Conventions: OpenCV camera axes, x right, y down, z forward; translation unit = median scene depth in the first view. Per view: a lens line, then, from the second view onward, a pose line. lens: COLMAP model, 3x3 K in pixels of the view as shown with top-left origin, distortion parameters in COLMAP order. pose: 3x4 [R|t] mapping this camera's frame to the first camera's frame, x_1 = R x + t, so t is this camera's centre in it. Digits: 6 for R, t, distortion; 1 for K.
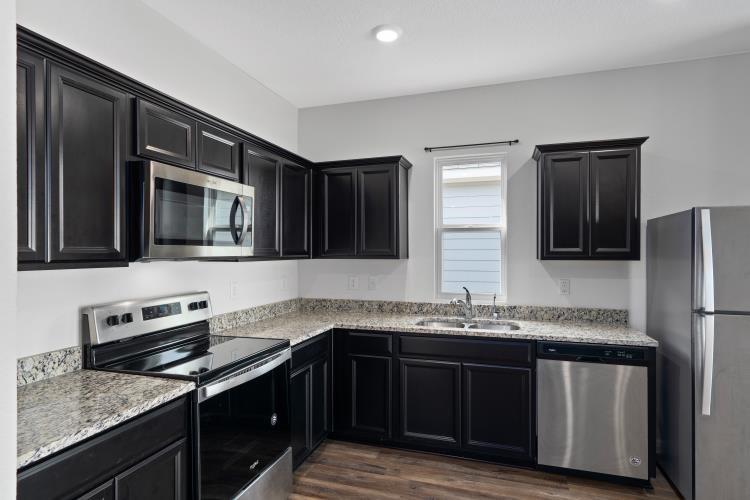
lens RADIAL K [[406.2, 0, 371.4], [0, 406.2, 250.8], [0, 0, 1]] dist [0.009982, -0.003810]
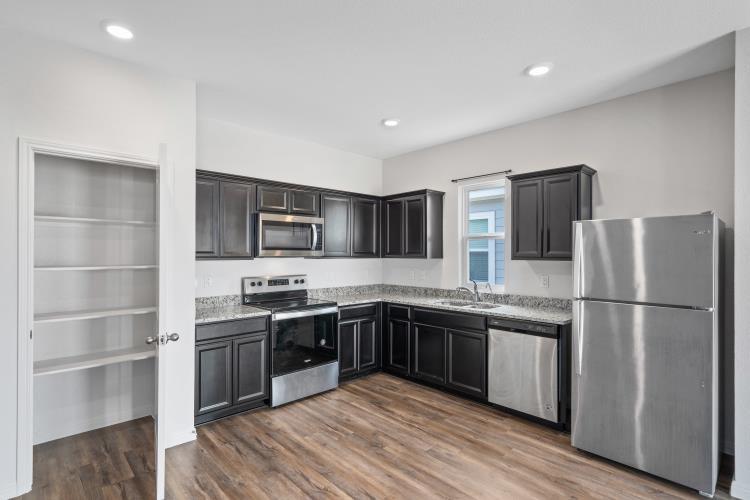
lens RADIAL K [[365.5, 0, 373.0], [0, 365.5, 250.9], [0, 0, 1]] dist [0.001177, 0.000683]
pose [[0.879003, -0.001733, -0.476813, 0.626925], [-0.000375, 0.999991, -0.004325, -0.001879], [0.476816, 0.003981, 0.878994, -0.309806]]
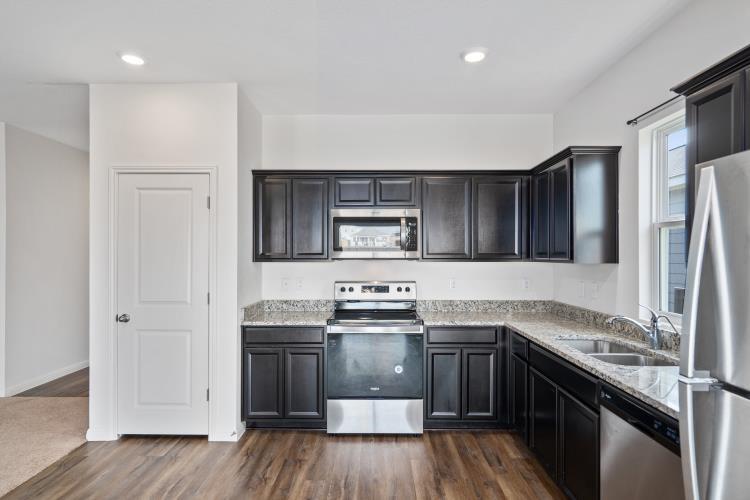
lens RADIAL K [[406.2, 0, 378.6], [0, 406.2, 253.4], [0, 0, 1]] dist [0.009982, -0.003810]
pose [[0.318469, -0.003426, -0.947927, 0.910962], [0.002084, 0.999994, -0.002914, 0.000621], [0.947931, -0.001047, 0.318474, 0.378163]]
